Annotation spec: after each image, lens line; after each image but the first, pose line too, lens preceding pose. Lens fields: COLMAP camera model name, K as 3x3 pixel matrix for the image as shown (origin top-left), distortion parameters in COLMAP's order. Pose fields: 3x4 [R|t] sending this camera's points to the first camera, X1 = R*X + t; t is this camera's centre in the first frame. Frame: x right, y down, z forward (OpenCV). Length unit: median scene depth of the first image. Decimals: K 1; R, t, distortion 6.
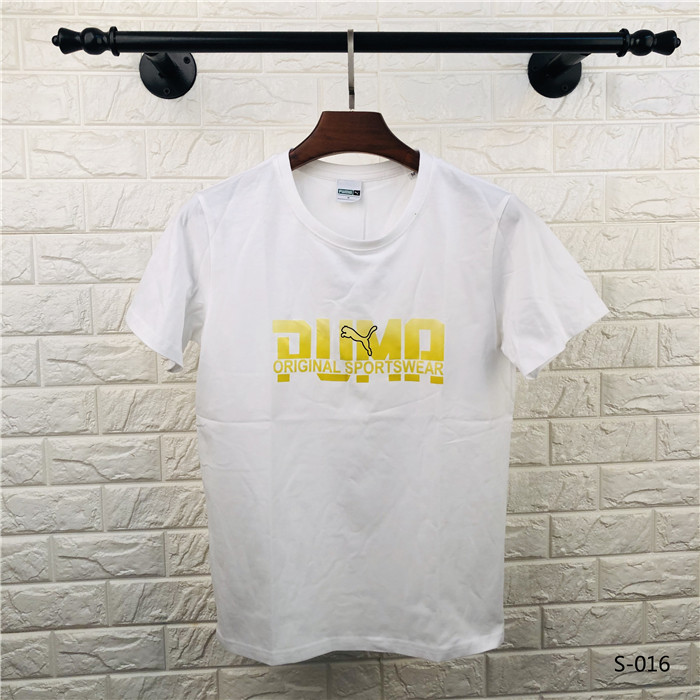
lens RADIAL K [[793.6, 0, 345.9], [0, 793.6, 349.3], [0, 0, 1]] dist [0.047984, 0.000000]
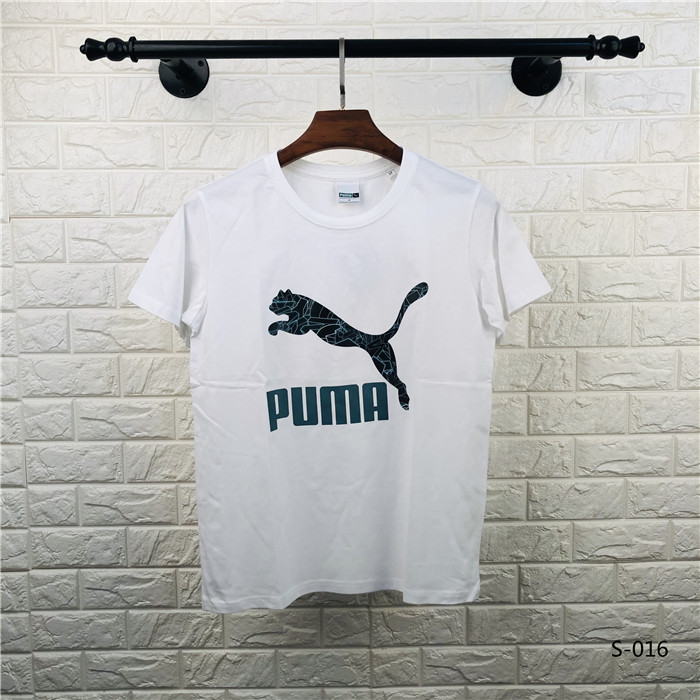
lens RADIAL K [[793.6, 0, 341.0], [0, 793.6, 346.0], [0, 0, 1]] dist [0.047984, 0.000000]
pose [[0.997791, 0.018389, -0.063839, 0.071314], [-0.017466, 0.999735, 0.014988, 0.012534], [0.064098, -0.013839, 0.997848, -0.101515]]
